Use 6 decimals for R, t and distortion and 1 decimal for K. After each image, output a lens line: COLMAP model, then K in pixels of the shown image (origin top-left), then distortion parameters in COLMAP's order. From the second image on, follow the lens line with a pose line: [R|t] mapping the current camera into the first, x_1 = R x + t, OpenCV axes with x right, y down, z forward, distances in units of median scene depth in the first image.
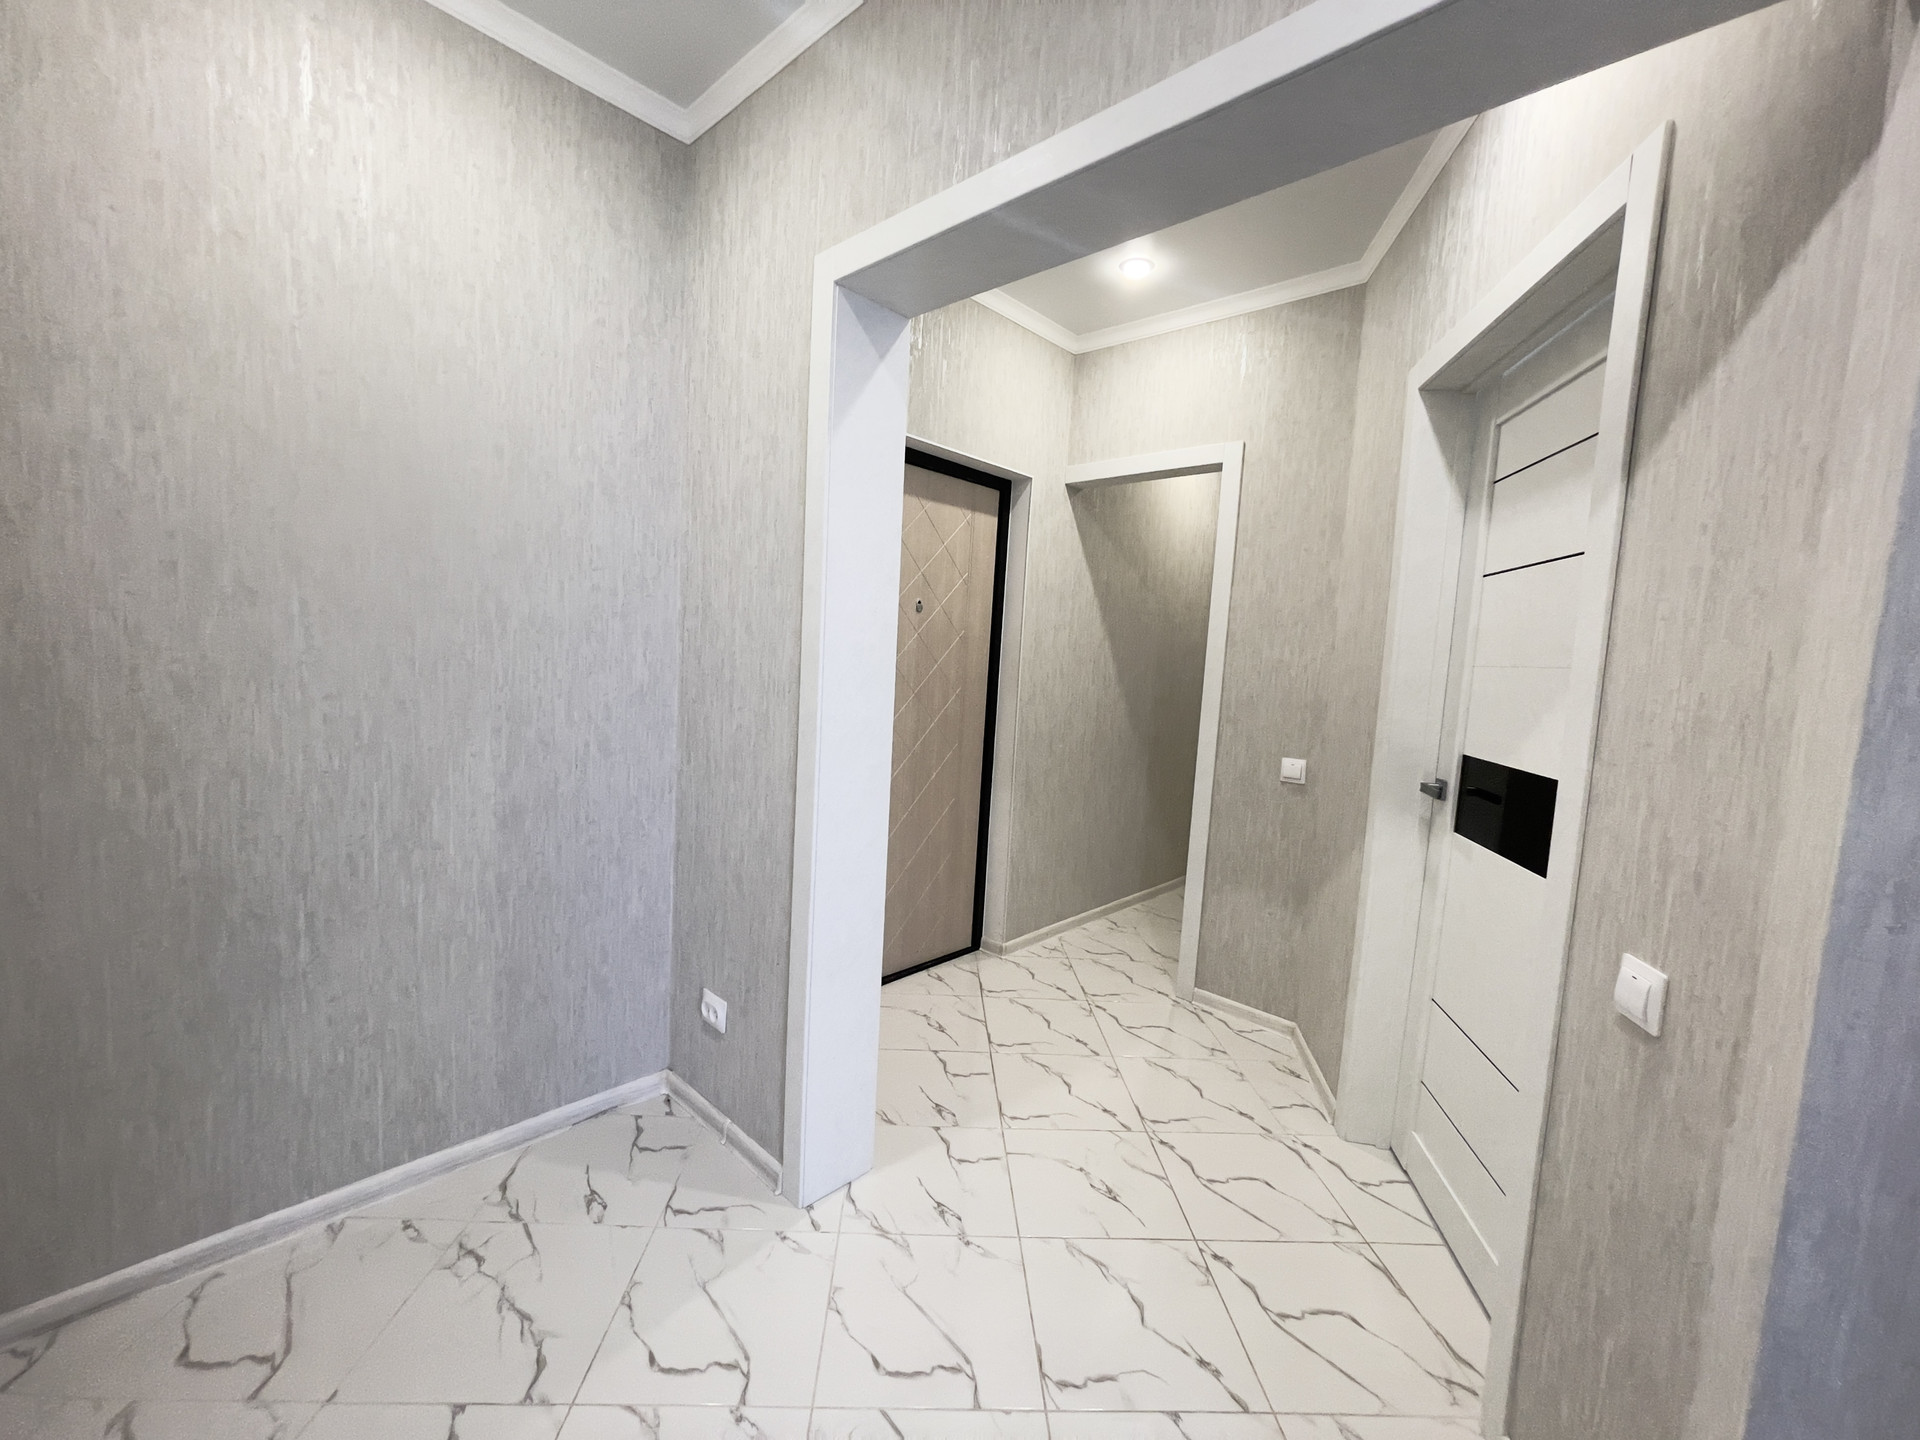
lens RADIAL K [[793.0, 0, 956.1], [0, 793.0, 723.0], [0, 0, 1]] dist [0.010631, 0.000394]
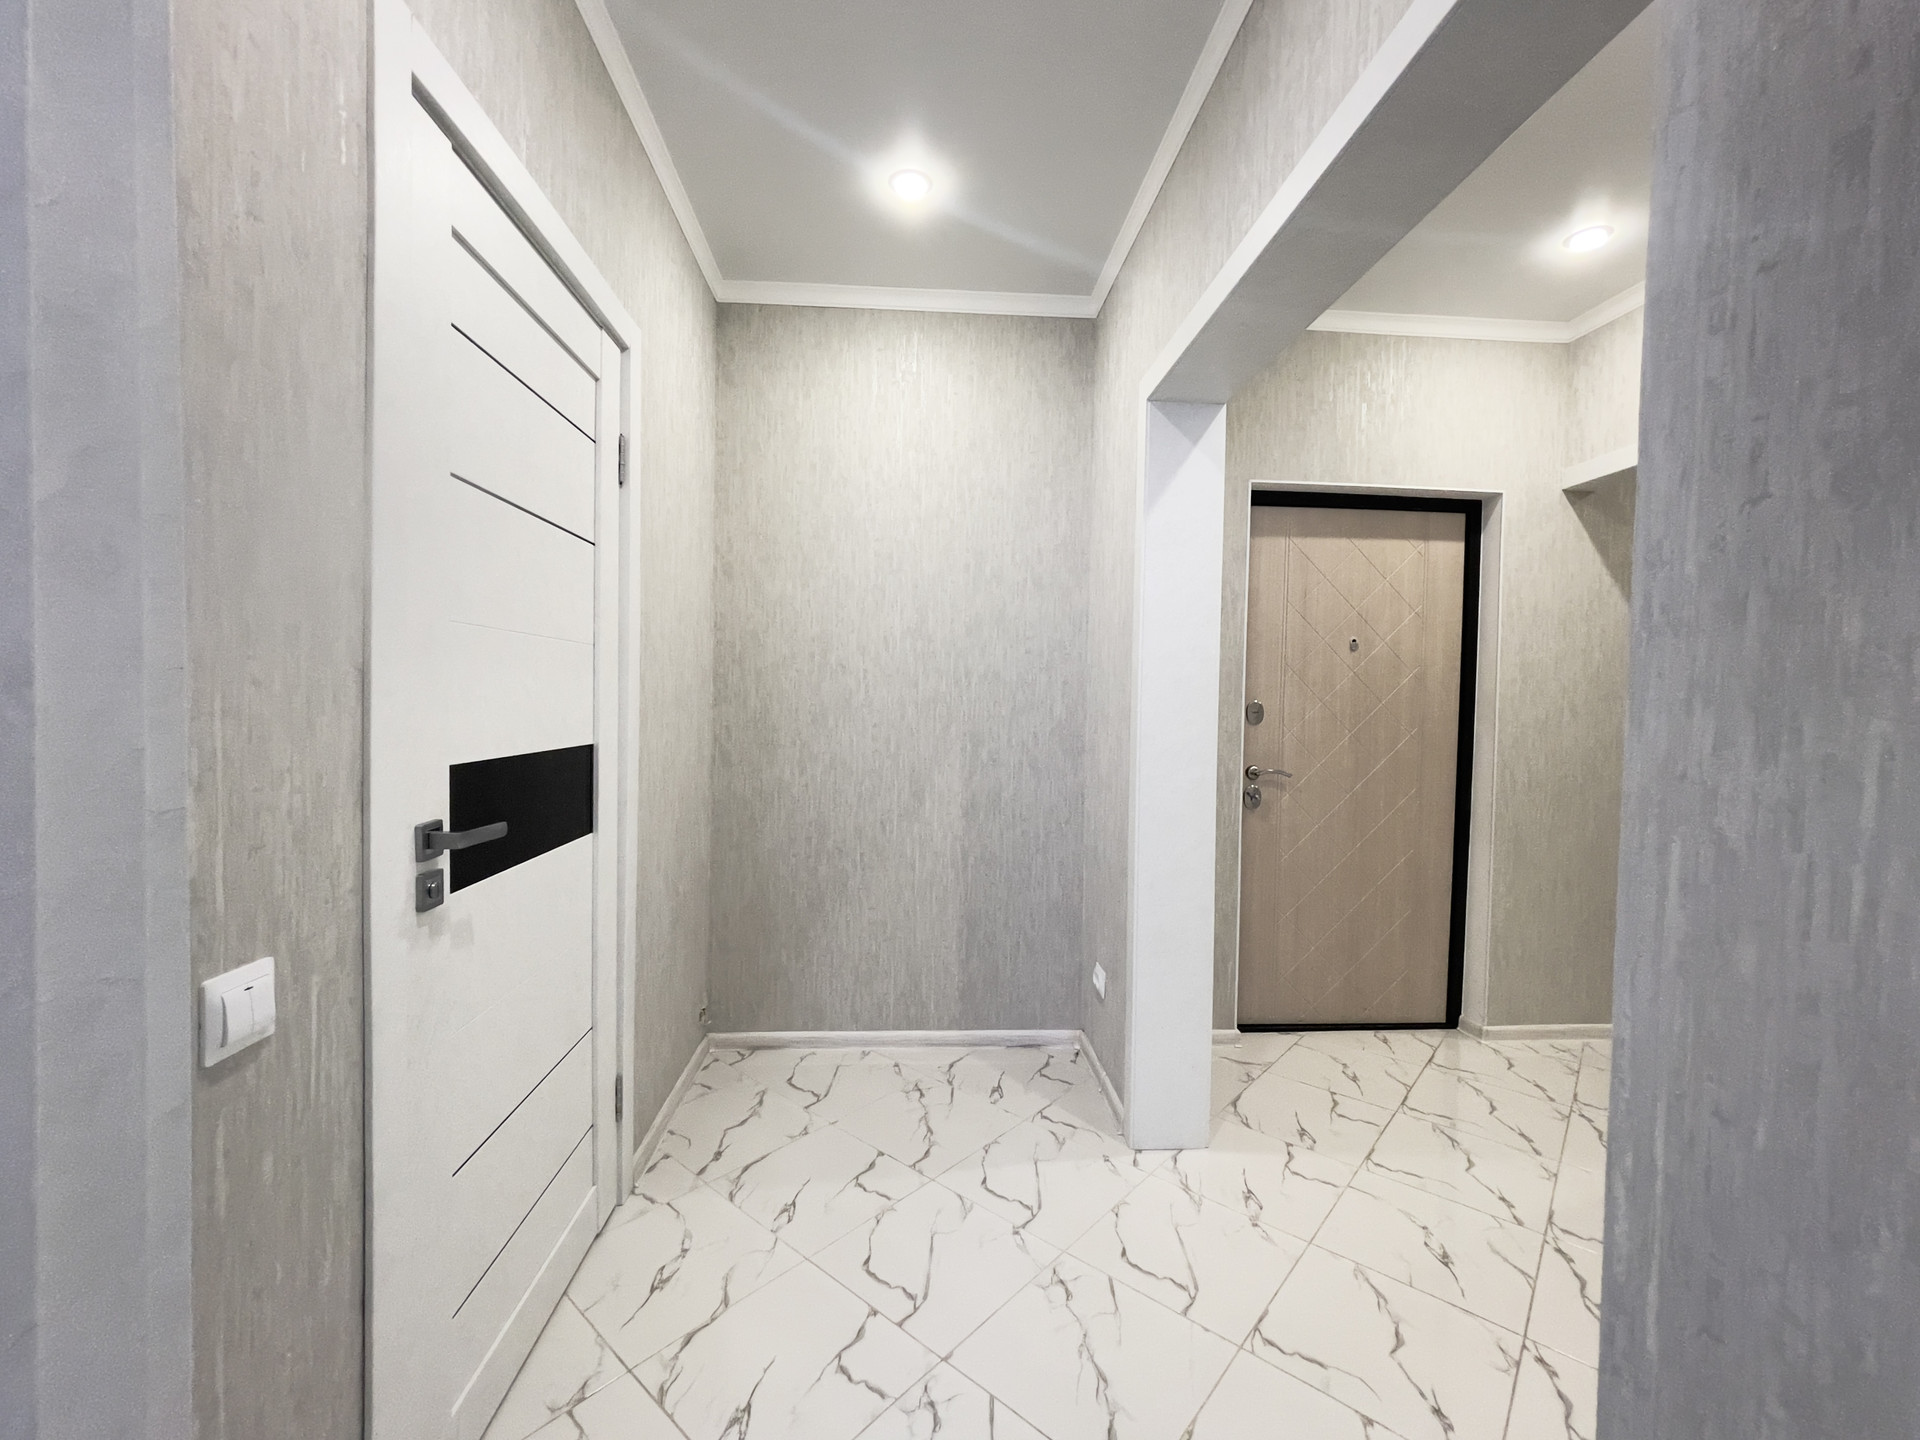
lens RADIAL K [[819.8, 0, 946.3], [0, 819.8, 714.3], [0, 0, 1]] dist [0.014778, 0.000067]
pose [[0.727925, -0.025675, -0.685176, 0.428342], [-0.044634, 0.995405, -0.084719, 0.073355], [0.684203, 0.092251, 0.723434, -0.127472]]
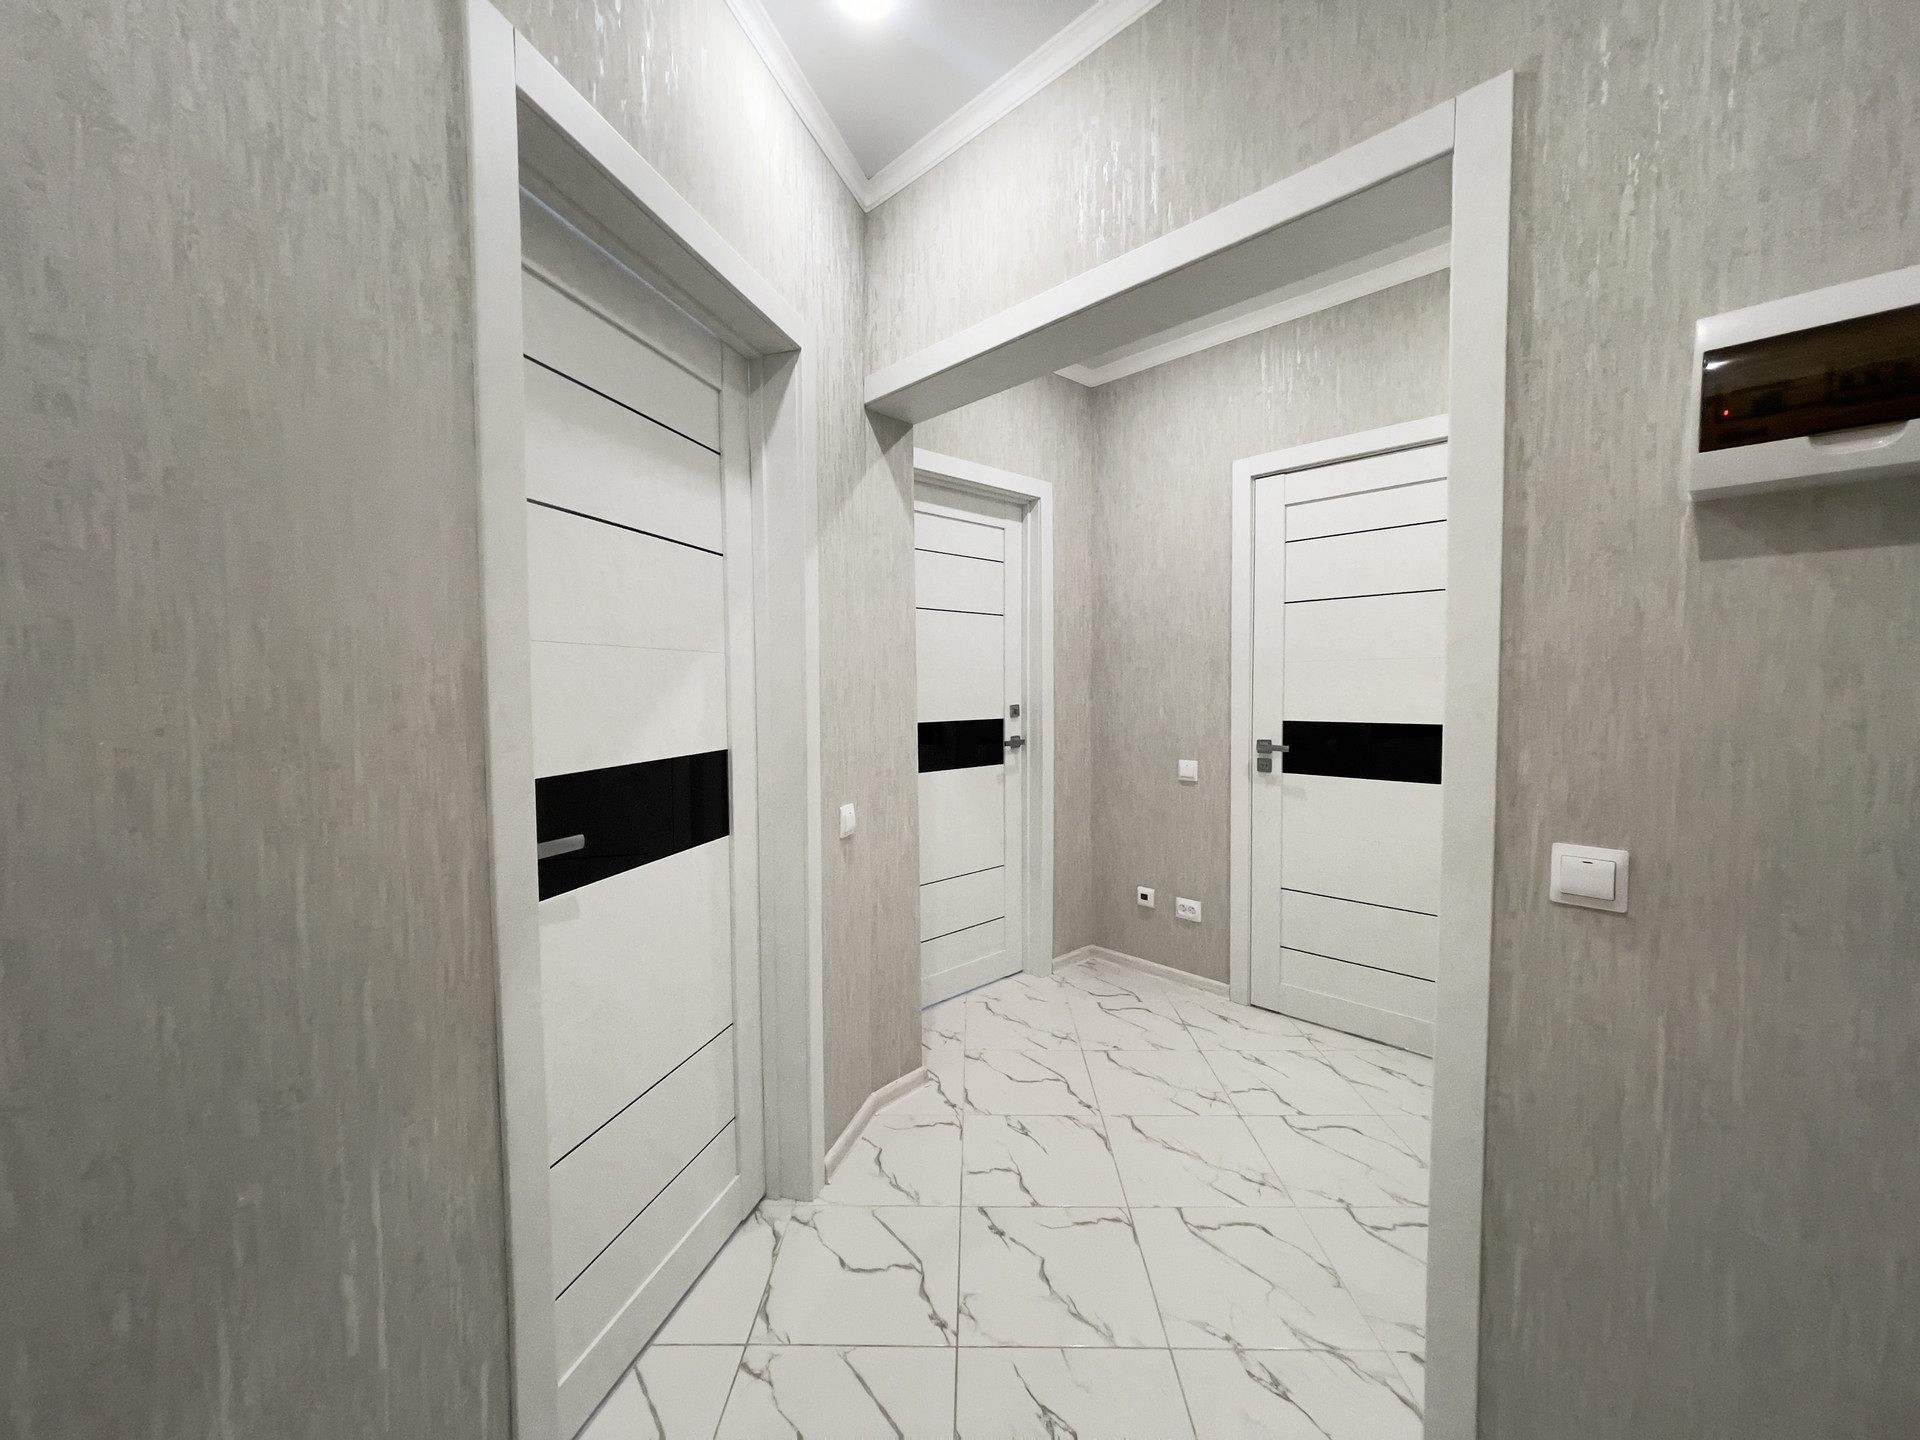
lens RADIAL K [[785.9, 0, 955.9], [0, 785.9, 722.1], [0, 0, 1]] dist [-0.023296, 0.010661]
pose [[-0.997243, -0.050773, 0.054109, 0.260048], [-0.042553, 0.988734, 0.143505, -0.102590], [-0.060785, 0.140807, -0.988169, 1.533746]]
